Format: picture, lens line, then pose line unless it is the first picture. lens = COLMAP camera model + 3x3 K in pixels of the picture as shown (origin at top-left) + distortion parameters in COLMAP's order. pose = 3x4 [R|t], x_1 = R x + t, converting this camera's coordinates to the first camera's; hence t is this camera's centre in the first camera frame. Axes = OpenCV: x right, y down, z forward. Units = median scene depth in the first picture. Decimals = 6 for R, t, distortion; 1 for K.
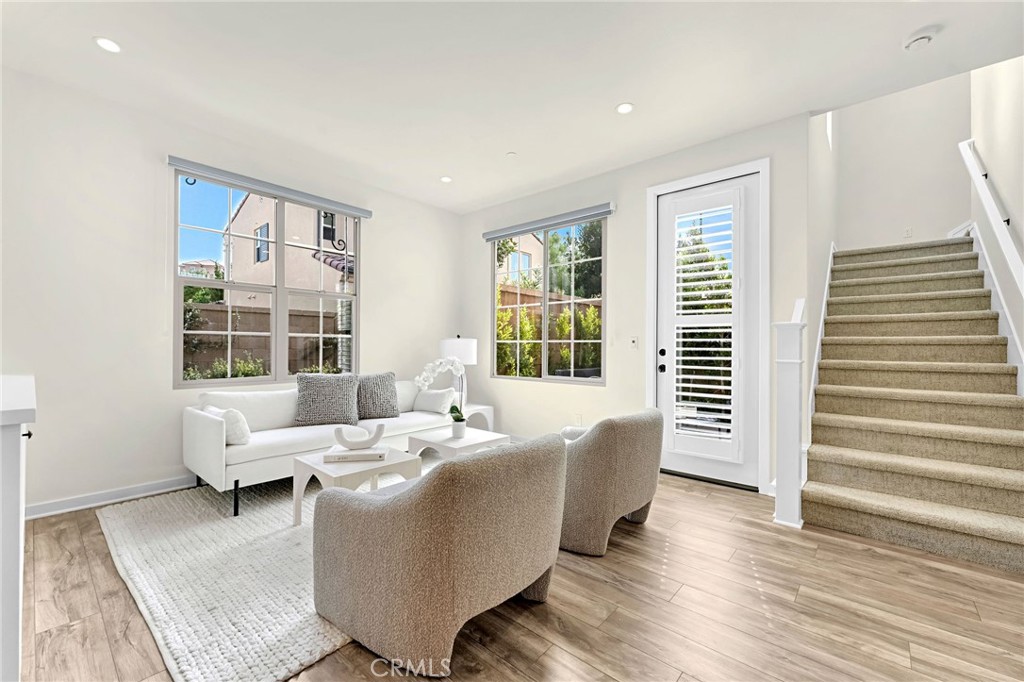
lens RADIAL K [[422.1, 0, 507.8], [0, 422.1, 346.6], [0, 0, 1]] dist [0.002297, -0.000052]
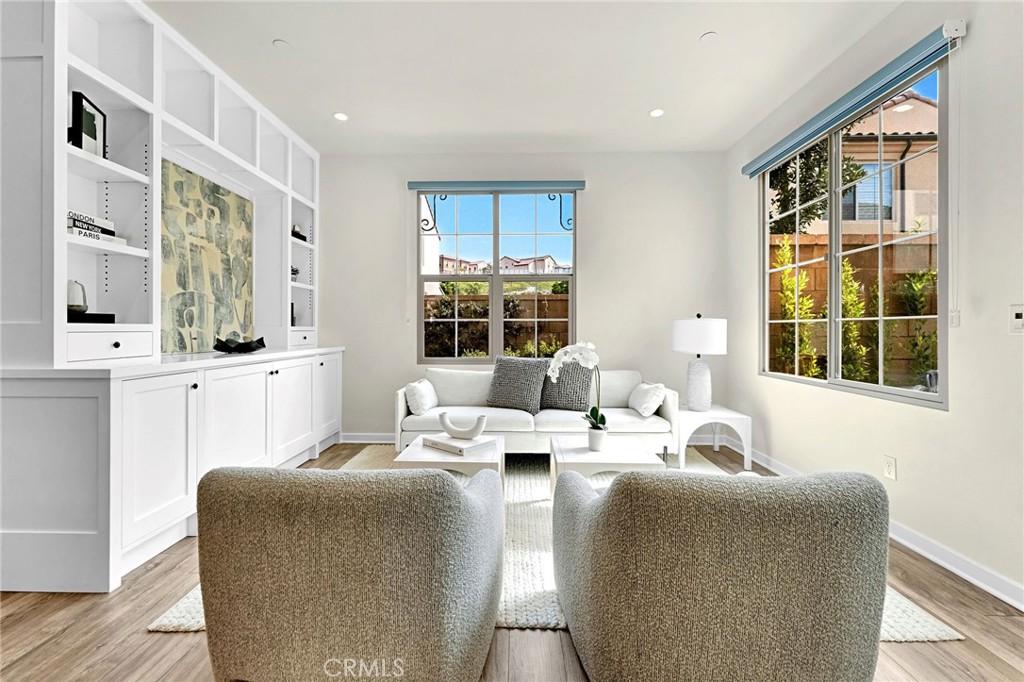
lens RADIAL K [[422.1, 0, 507.9], [0, 422.1, 331.5], [0, 0, 1]] dist [0.002297, -0.000052]
pose [[0.639984, -0.002522, -0.768384, 0.260128], [0.003824, 0.999993, -0.000098, 0.002786], [0.768379, -0.002876, 0.639989, 0.287265]]
